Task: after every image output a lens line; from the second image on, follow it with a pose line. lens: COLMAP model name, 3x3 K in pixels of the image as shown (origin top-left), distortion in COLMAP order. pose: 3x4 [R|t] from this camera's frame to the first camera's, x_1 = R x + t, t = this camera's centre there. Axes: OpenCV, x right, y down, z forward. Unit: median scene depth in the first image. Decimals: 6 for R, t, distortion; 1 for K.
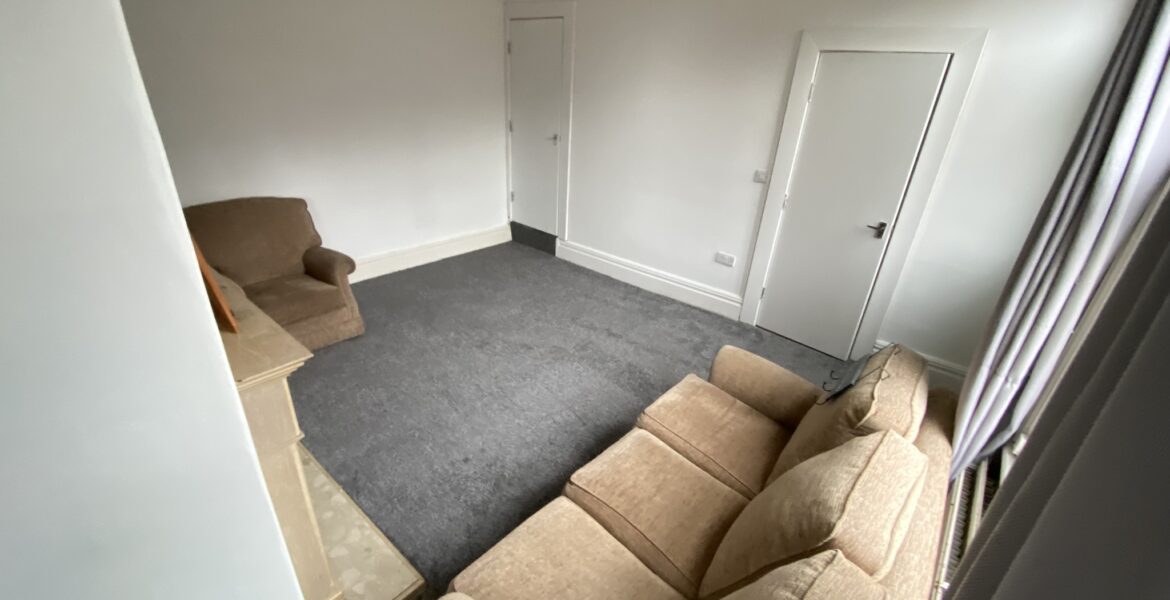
lens RADIAL K [[467.5, 0, 585.0], [0, 467.5, 300.0], [0, 0, 1]] dist [0.000796, 0.000002]
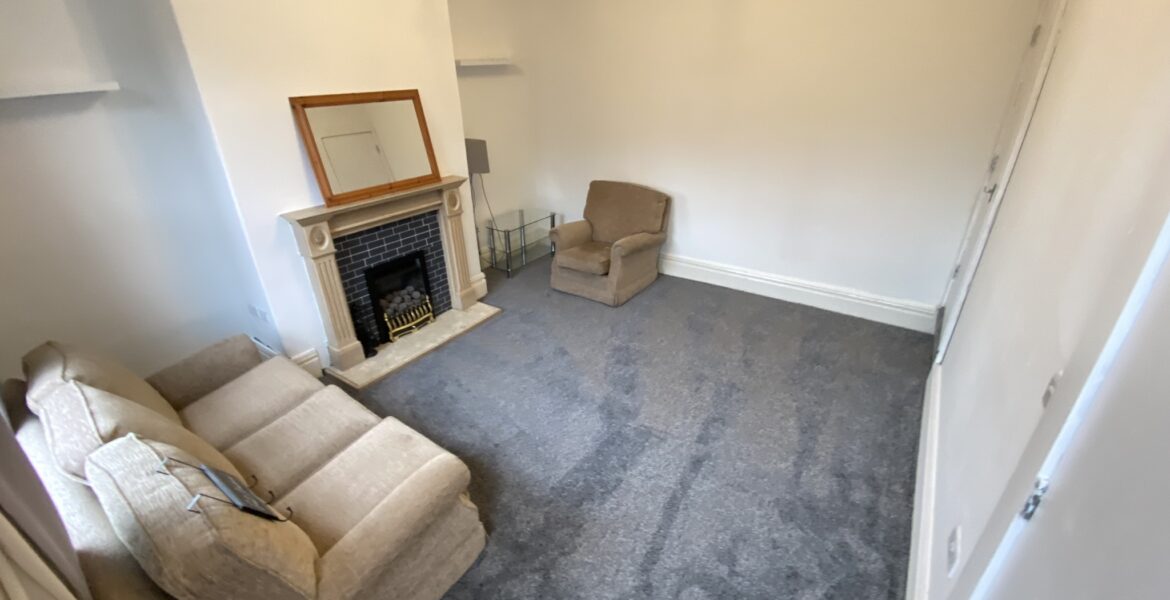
lens RADIAL K [[488.2, 0, 585.0], [0, 488.2, 300.0], [0, 0, 1]] dist [-0.001247, -0.000066]
pose [[0.077301, 0.385673, -0.919392, 0.606080], [-0.415436, 0.850743, 0.321947, -0.284472], [0.906332, 0.357062, 0.225985, 0.617851]]
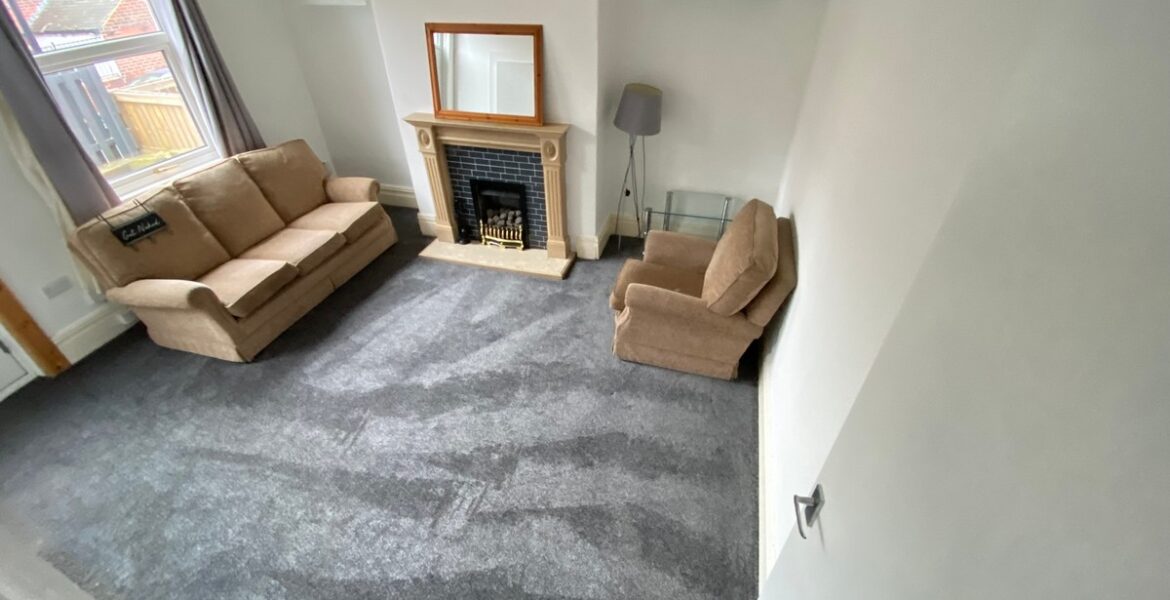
lens RADIAL K [[467.5, 0, 585.0], [0, 467.5, 300.0], [0, 0, 1]] dist [0.000796, 0.000002]
pose [[-0.919796, 0.189696, -0.343499, -0.115723], [-0.205391, 0.513146, 0.833364, -0.663350], [0.334350, 0.837076, -0.433028, 1.209875]]
